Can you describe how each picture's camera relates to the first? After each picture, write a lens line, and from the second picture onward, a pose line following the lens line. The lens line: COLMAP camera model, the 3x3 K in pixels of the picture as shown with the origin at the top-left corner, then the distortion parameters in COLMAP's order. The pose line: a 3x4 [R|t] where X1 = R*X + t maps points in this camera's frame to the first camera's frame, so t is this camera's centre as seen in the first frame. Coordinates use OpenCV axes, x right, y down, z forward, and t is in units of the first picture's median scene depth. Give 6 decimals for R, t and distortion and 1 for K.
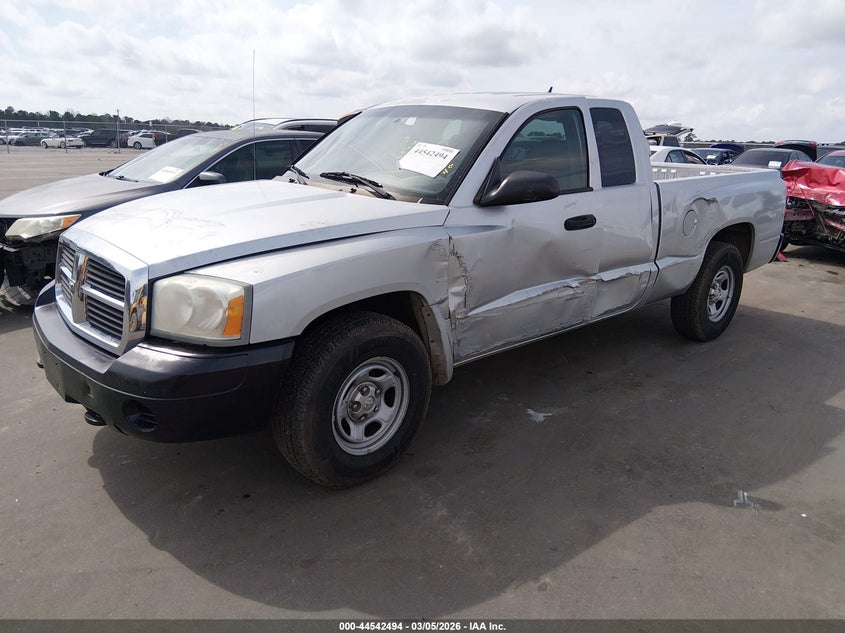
lens RADIAL K [[667.5, 0, 394.1], [0, 667.5, 326.7], [0, 0, 1]] dist [0.006182, -0.005404]
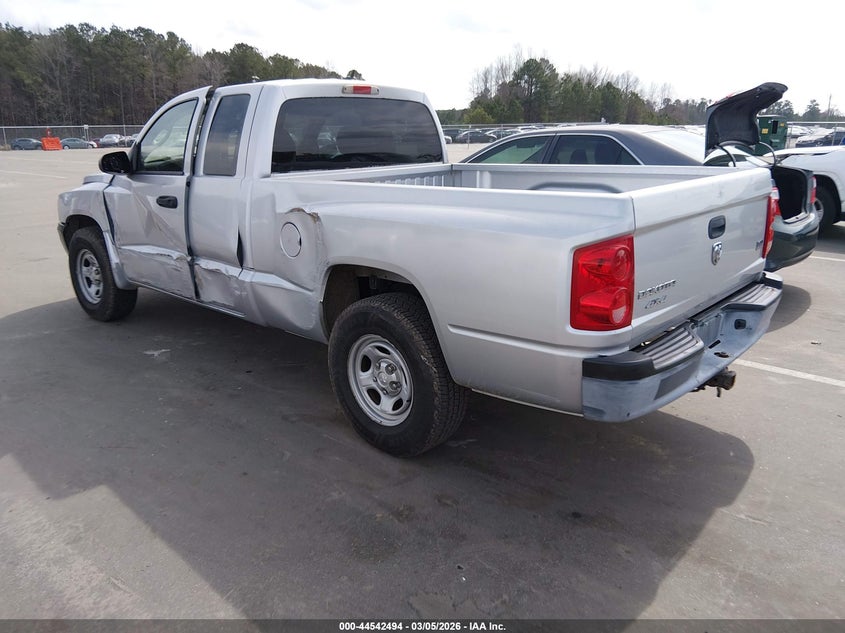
lens RADIAL K [[667.5, 0, 425.2], [0, 667.5, 316.5], [0, 0, 1]] dist [0.006182, -0.005404]
pose [[0.116378, 0.257500, -0.959244, 1.276116], [-0.277255, 0.935836, 0.217579, -0.297089], [0.953722, 0.240634, 0.180304, 1.096608]]
